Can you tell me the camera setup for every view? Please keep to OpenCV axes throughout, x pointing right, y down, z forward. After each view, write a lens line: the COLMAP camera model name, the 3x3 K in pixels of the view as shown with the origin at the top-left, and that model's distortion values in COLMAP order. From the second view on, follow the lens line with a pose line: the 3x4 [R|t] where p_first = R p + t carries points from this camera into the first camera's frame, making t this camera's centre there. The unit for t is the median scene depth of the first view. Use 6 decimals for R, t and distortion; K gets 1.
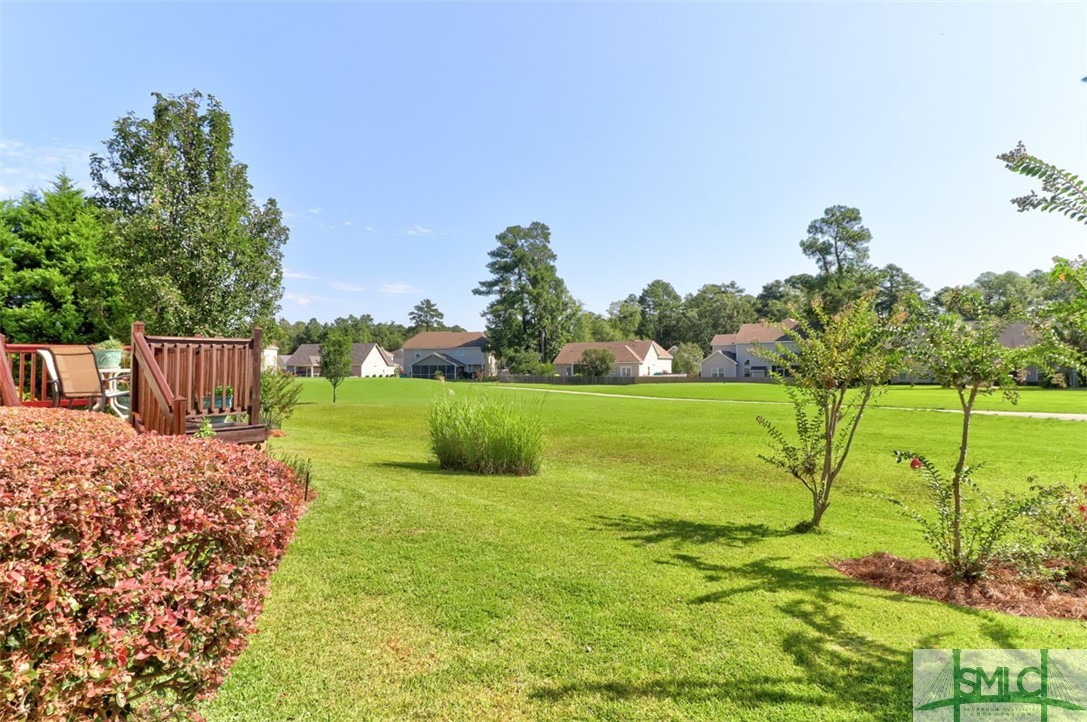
lens RADIAL K [[581.9, 0, 541.4], [0, 581.9, 352.3], [0, 0, 1]] dist [0.014564, -0.000881]
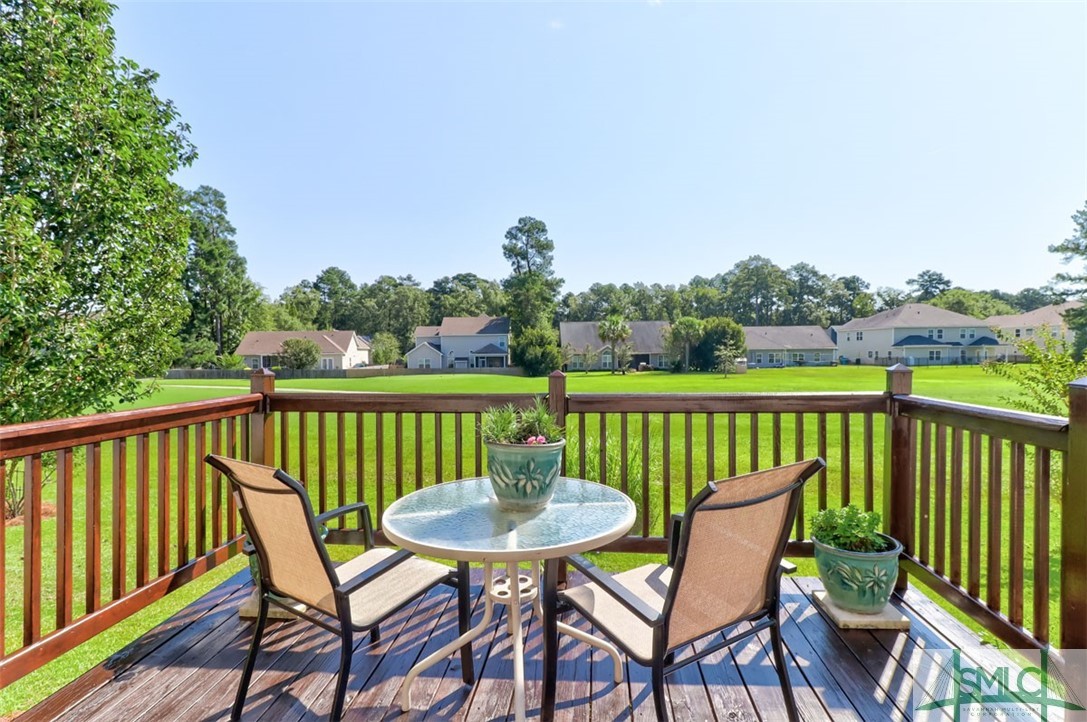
lens RADIAL K [[555.7, 0, 543.2], [0, 555.7, 358.8], [0, 0, 1]] dist [0.024348, 0.000086]
pose [[0.829092, -0.008518, 0.559048, -0.063667], [-0.009592, 0.999520, 0.029455, -0.003735], [-0.559030, -0.029783, 0.828612, 0.053336]]
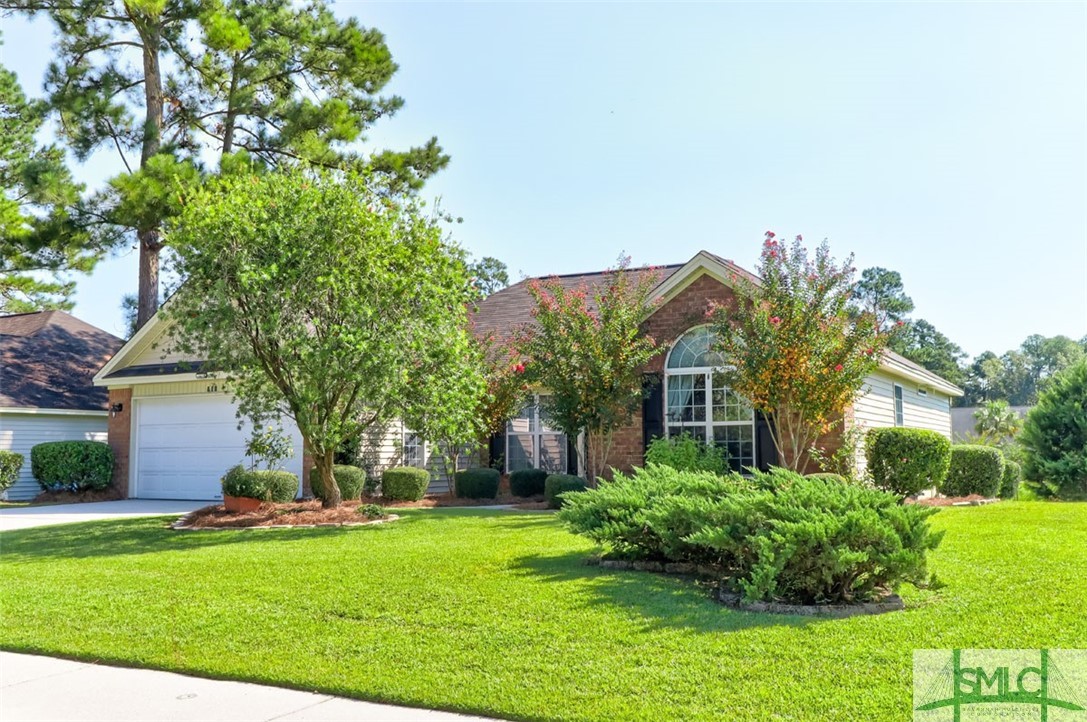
lens RADIAL K [[1004.4, 0, 543.5], [0, 1004.4, 361.0], [0, 0, 1]] dist [-0.005301, -0.004409]
pose [[0.981800, 0.023719, 0.188433, -0.184101], [-0.010339, 0.997374, -0.071675, -0.004410], [-0.189638, 0.068423, 0.979467, -0.251442]]
